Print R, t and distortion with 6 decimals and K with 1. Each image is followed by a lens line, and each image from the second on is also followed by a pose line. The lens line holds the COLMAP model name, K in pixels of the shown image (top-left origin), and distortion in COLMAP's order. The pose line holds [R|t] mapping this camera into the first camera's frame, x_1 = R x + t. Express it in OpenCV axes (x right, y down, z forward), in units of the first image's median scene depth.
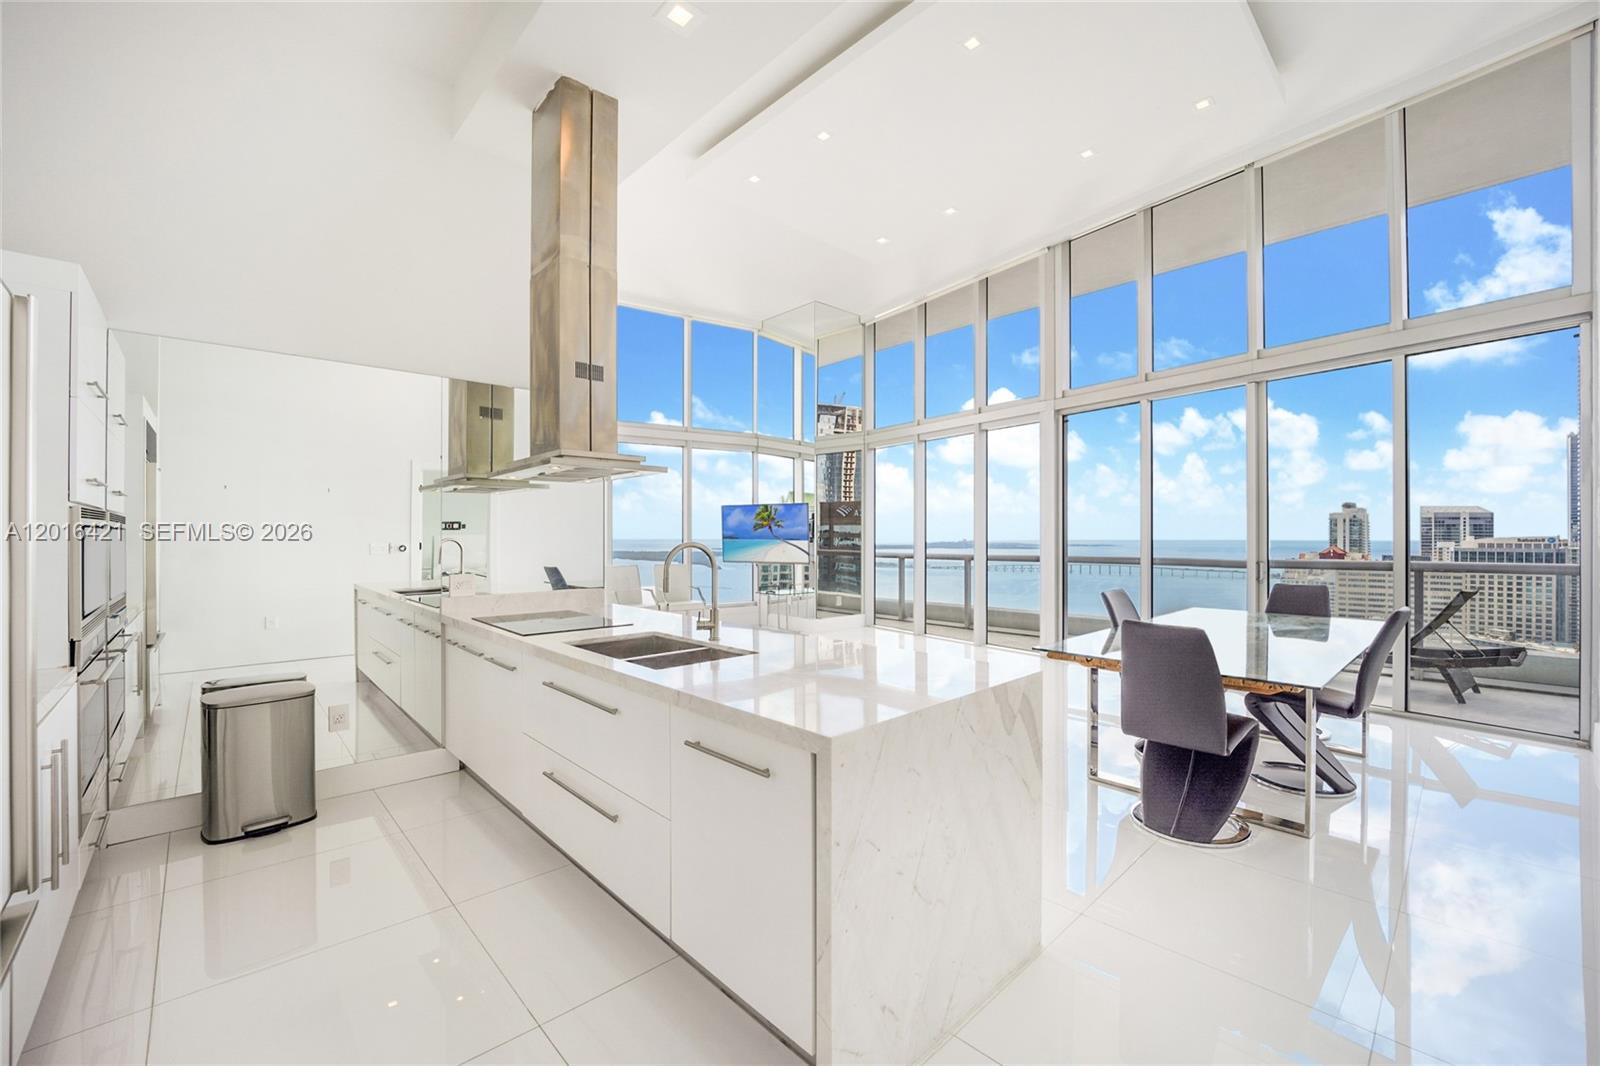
lens RADIAL K [[649.2, 0, 800.0], [0, 649.2, 533.0], [0, 0, 1]] dist [-0.027620, 0.002638]
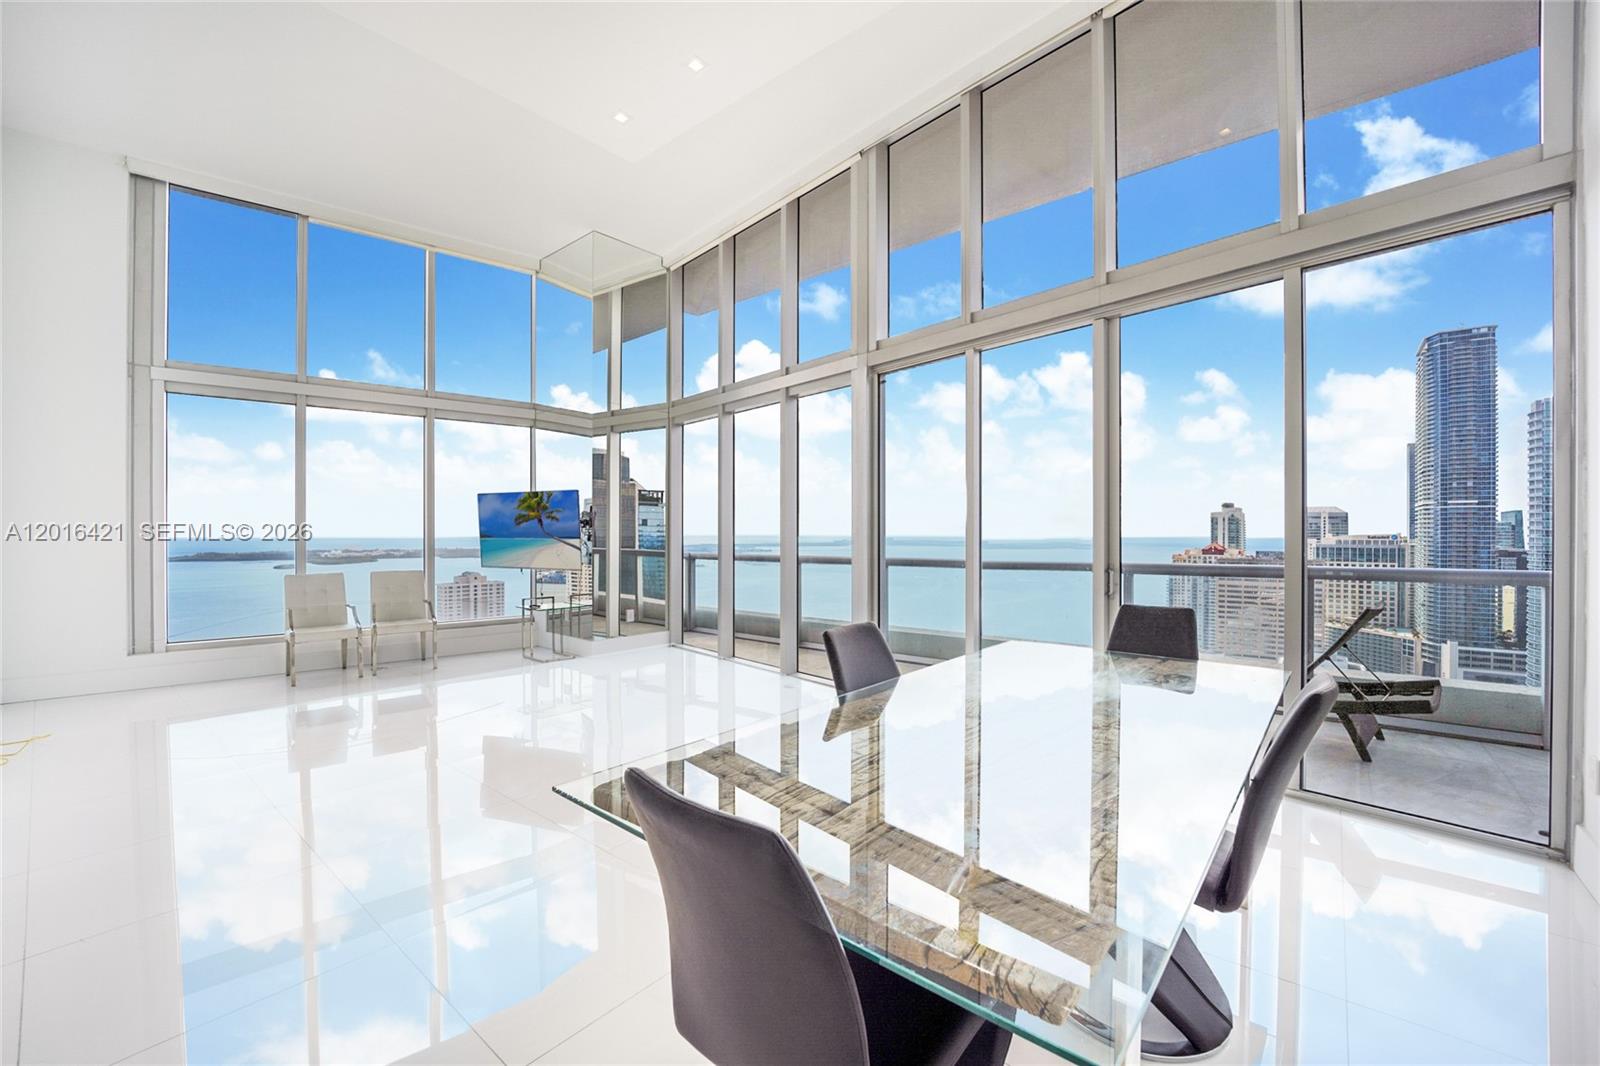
lens RADIAL K [[640.8, 0, 799.0], [0, 640.8, 534.2], [0, 0, 1]] dist [-0.024371, 0.000628]
pose [[0.993219, 0.000740, 0.116255, 0.166262], [-0.001508, 0.999978, 0.006519, 0.001798], [-0.116248, -0.006650, 0.993198, 0.190472]]
